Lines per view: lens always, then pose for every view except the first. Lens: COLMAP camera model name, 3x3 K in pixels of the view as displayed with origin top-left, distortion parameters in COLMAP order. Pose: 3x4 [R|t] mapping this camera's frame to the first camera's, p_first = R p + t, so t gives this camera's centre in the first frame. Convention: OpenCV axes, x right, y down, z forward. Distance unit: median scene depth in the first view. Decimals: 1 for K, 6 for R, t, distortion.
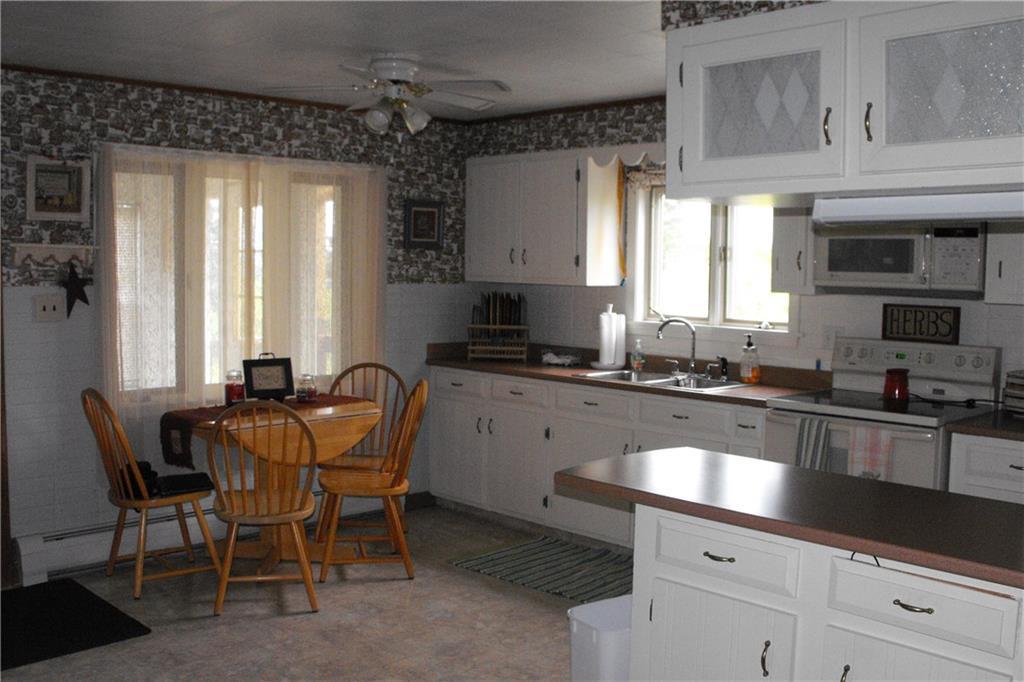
lens RADIAL K [[1005.1, 0, 512.0], [0, 1005.1, 341.0], [0, 0, 1]] dist [-0.225037, 0.244261]
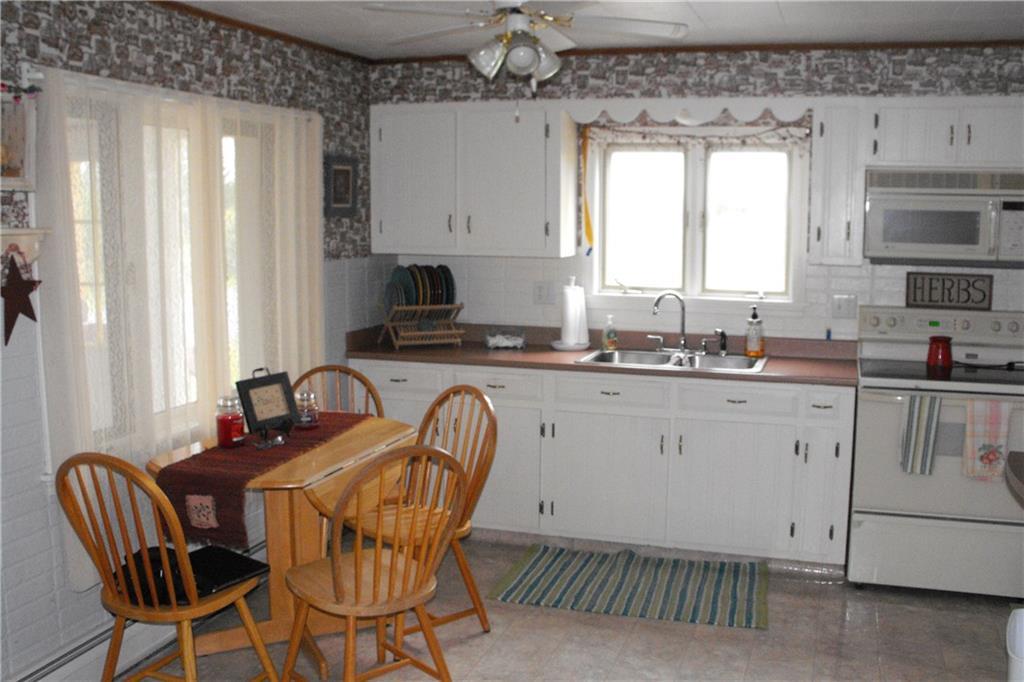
lens RADIAL K [[1005.1, 0, 512.0], [0, 1005.1, 341.0], [0, 0, 1]] dist [-0.225037, 0.244261]
pose [[0.888420, -0.069968, 0.453668, -0.393430], [0.043193, 0.996672, 0.069129, -0.047998], [-0.456995, -0.041820, 0.888486, 0.253747]]
